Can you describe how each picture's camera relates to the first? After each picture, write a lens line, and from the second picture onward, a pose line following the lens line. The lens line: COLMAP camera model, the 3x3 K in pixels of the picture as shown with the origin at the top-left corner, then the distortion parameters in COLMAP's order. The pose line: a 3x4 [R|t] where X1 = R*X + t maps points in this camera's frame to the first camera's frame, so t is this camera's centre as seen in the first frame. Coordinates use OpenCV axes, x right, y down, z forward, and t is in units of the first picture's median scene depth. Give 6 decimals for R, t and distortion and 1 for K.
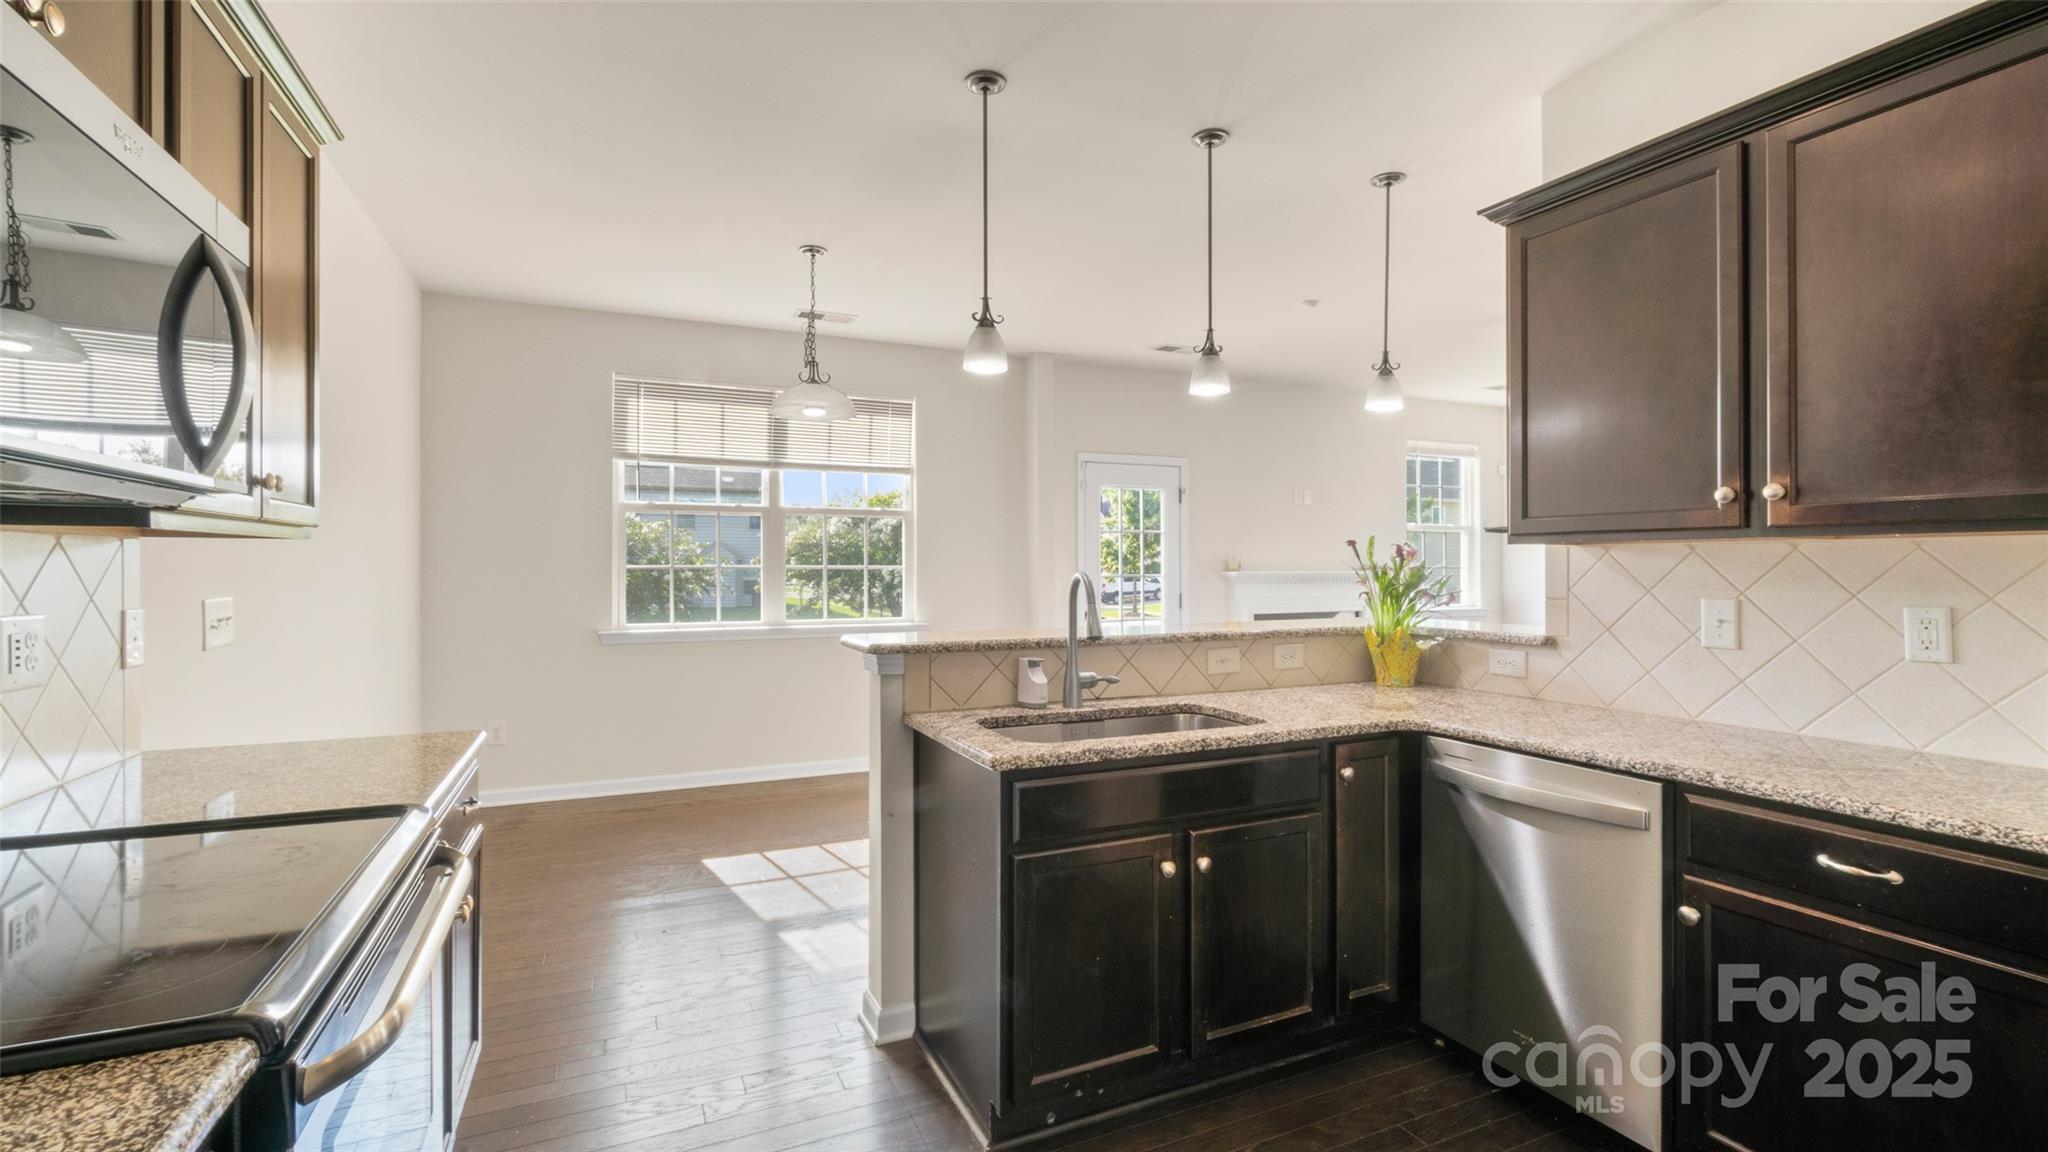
lens RADIAL K [[888.4, 0, 1024.0], [0, 888.4, 576.0], [0, 0, 1]] dist [-0.003091, -0.000145]
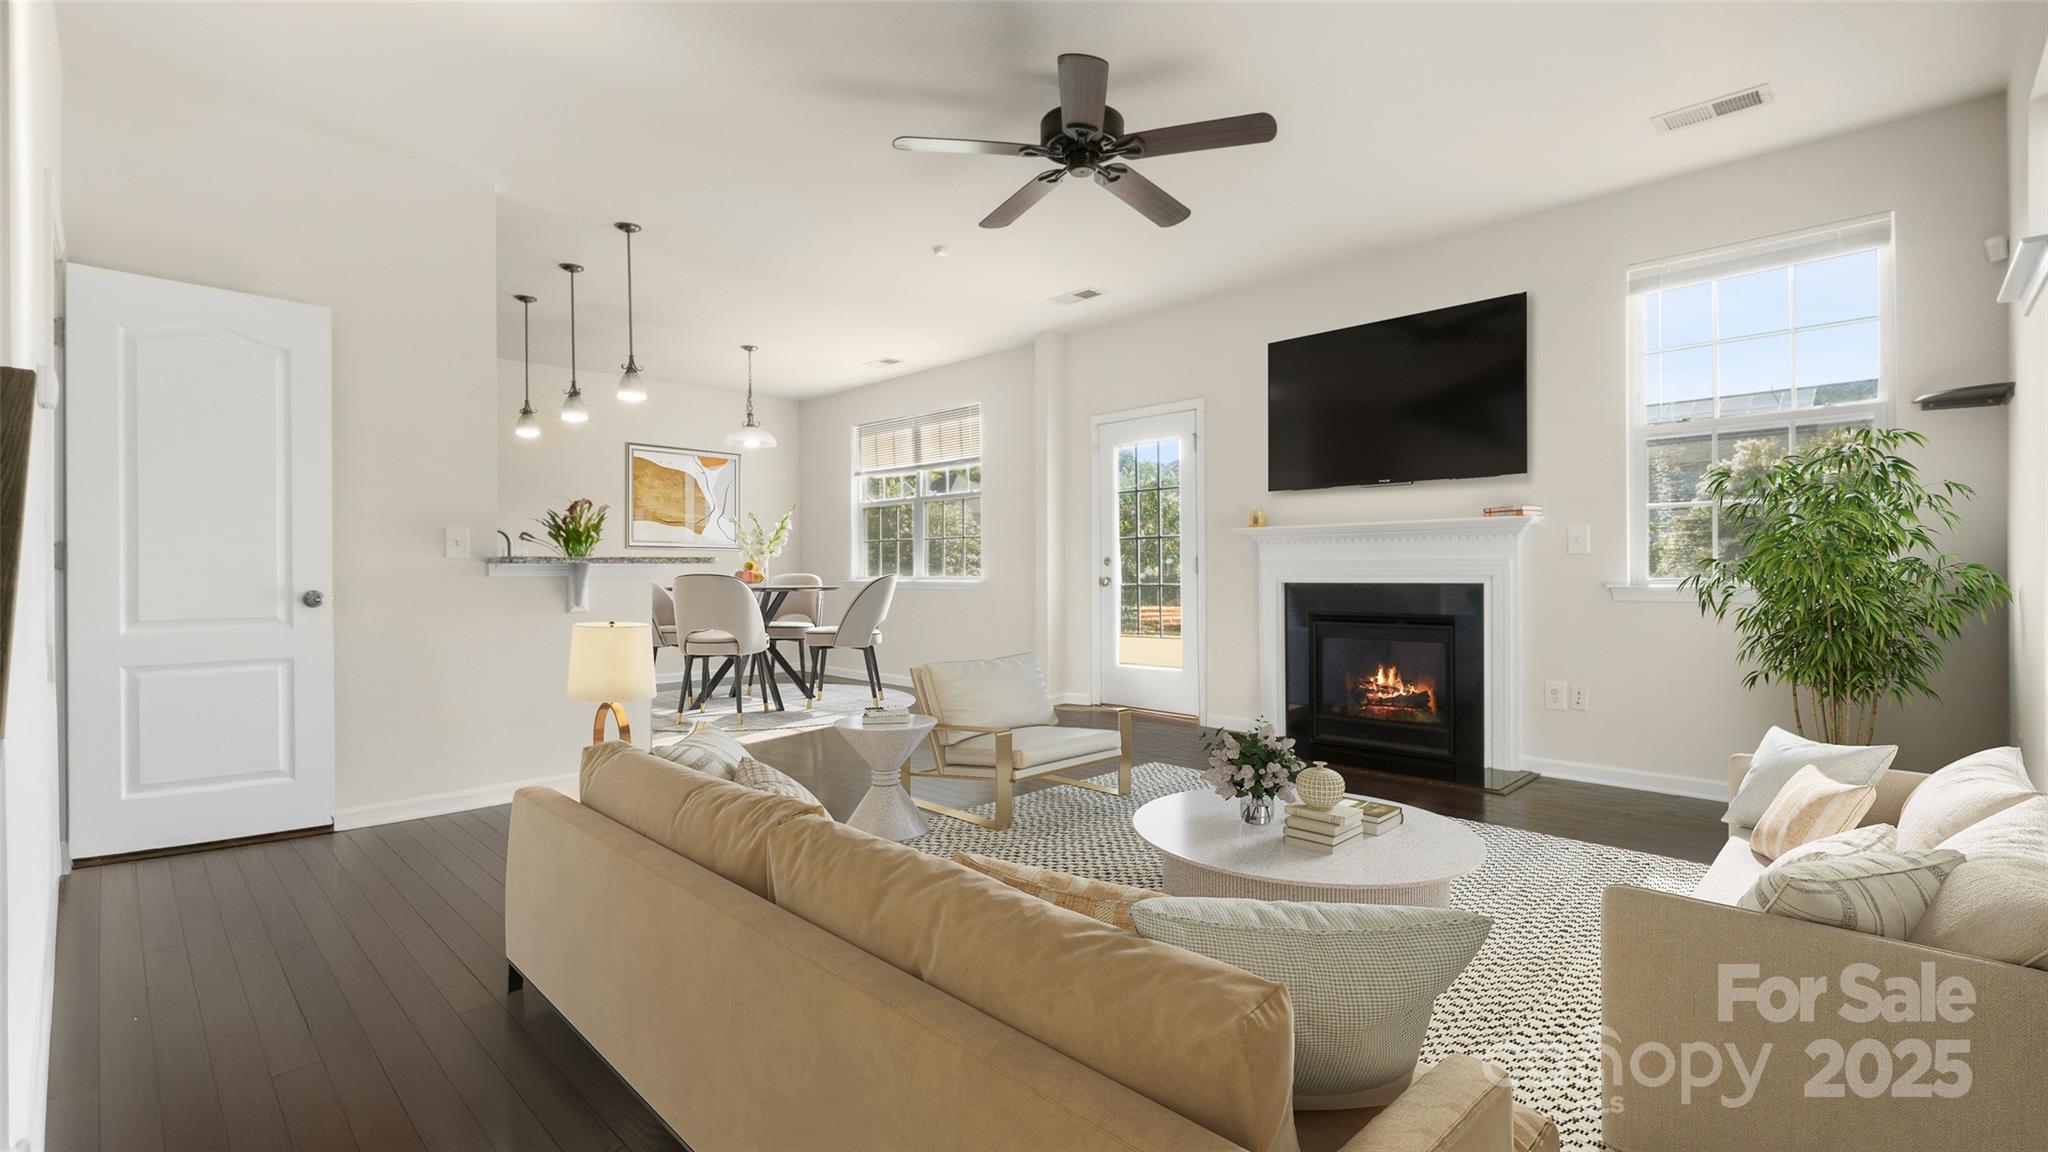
lens RADIAL K [[895.9, 0, 1021.1], [0, 895.9, 579.9], [0, 0, 1]] dist [-0.002734, -0.000233]
pose [[0.356069, 0.009997, -0.934406, 1.151651], [0.000884, 0.999939, 0.011035, 0.041366], [0.934459, -0.004755, 0.356038, 0.654115]]
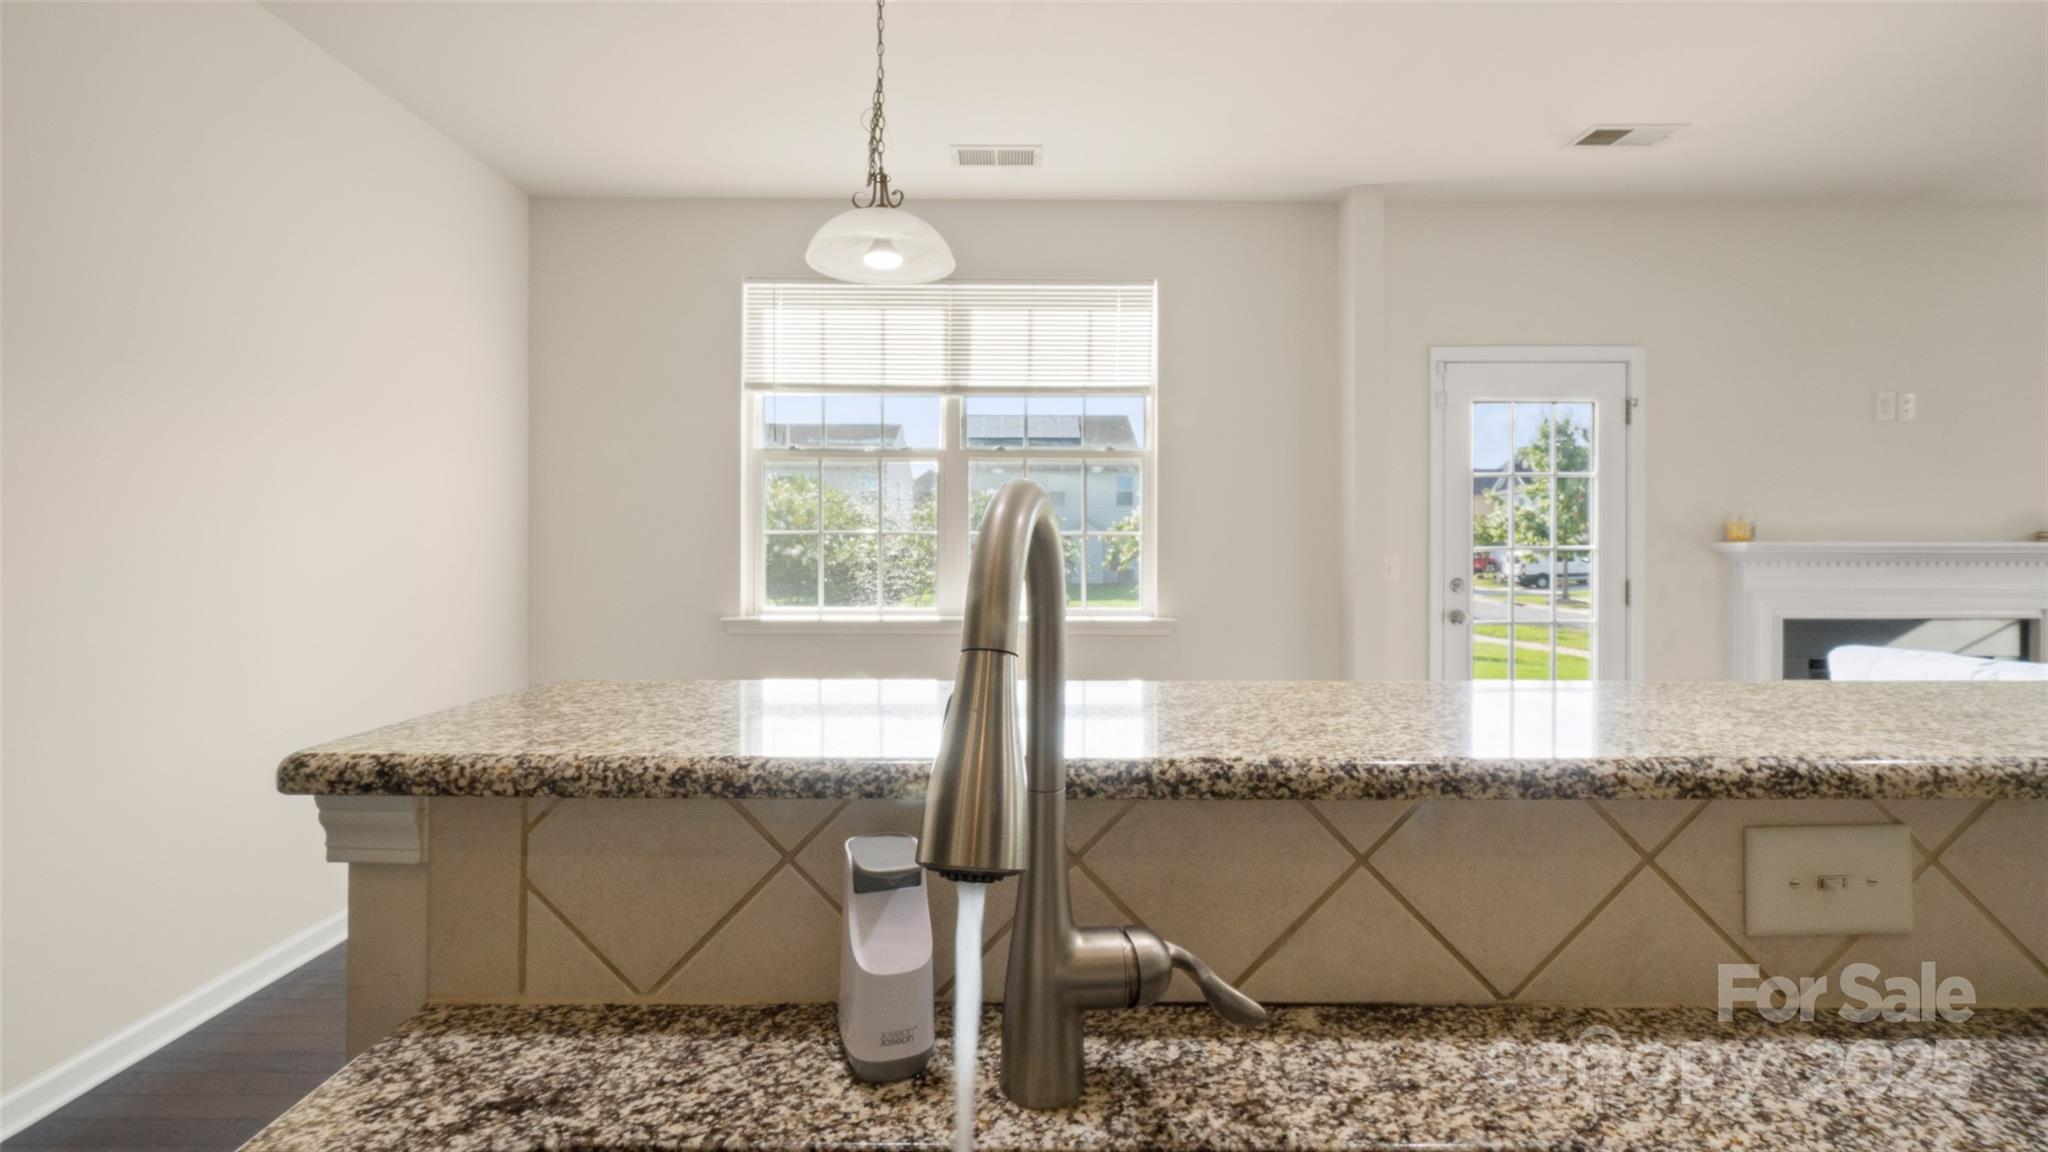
lens RADIAL K [[896.5, 0, 1028.9], [0, 896.5, 552.7], [0, 0, 1]] dist [0.000904, 0.000089]
pose [[0.914200, 0.005463, -0.405226, 0.068224], [-0.005870, 0.999983, 0.000237, 0.005218], [0.405220, 0.002162, 0.914217, 0.373154]]
